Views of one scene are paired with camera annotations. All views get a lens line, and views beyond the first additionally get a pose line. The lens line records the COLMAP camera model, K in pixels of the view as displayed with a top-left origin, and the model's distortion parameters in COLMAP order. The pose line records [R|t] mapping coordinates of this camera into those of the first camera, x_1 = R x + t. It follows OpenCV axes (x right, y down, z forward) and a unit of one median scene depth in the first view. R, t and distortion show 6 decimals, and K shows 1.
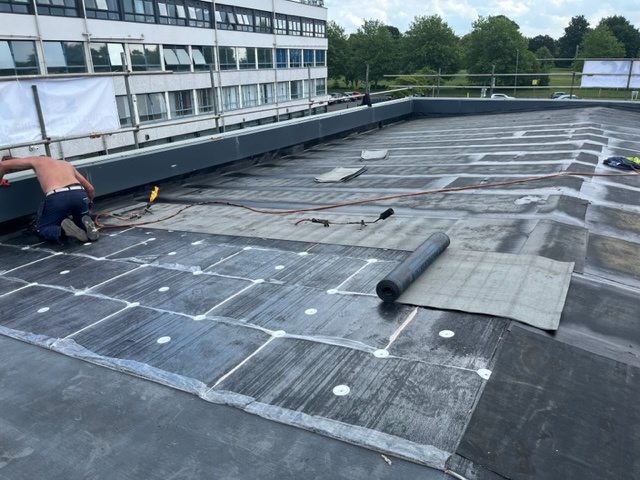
lens RADIAL K [[486.2, 0, 322.4], [0, 486.2, 244.9], [0, 0, 1]] dist [0.061379, -0.076884]
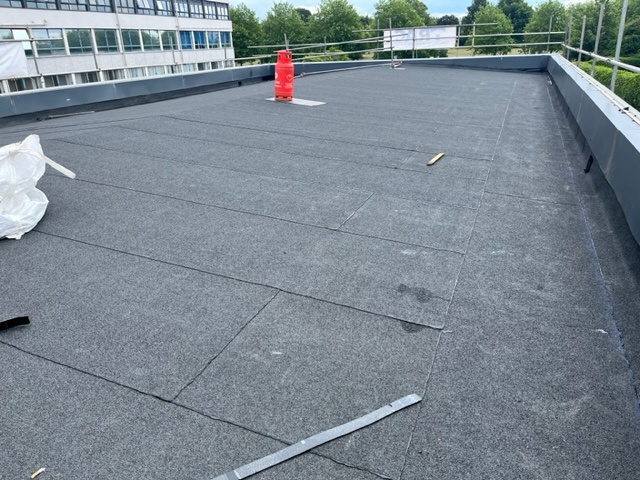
lens RADIAL K [[486.2, 0, 320.7], [0, 486.2, 243.2], [0, 0, 1]] dist [0.061379, -0.076884]
pose [[0.989262, -0.076689, 0.124416, 0.037943], [0.073497, 0.996842, 0.030056, 0.044133], [-0.126328, -0.020589, 0.991775, -0.094204]]
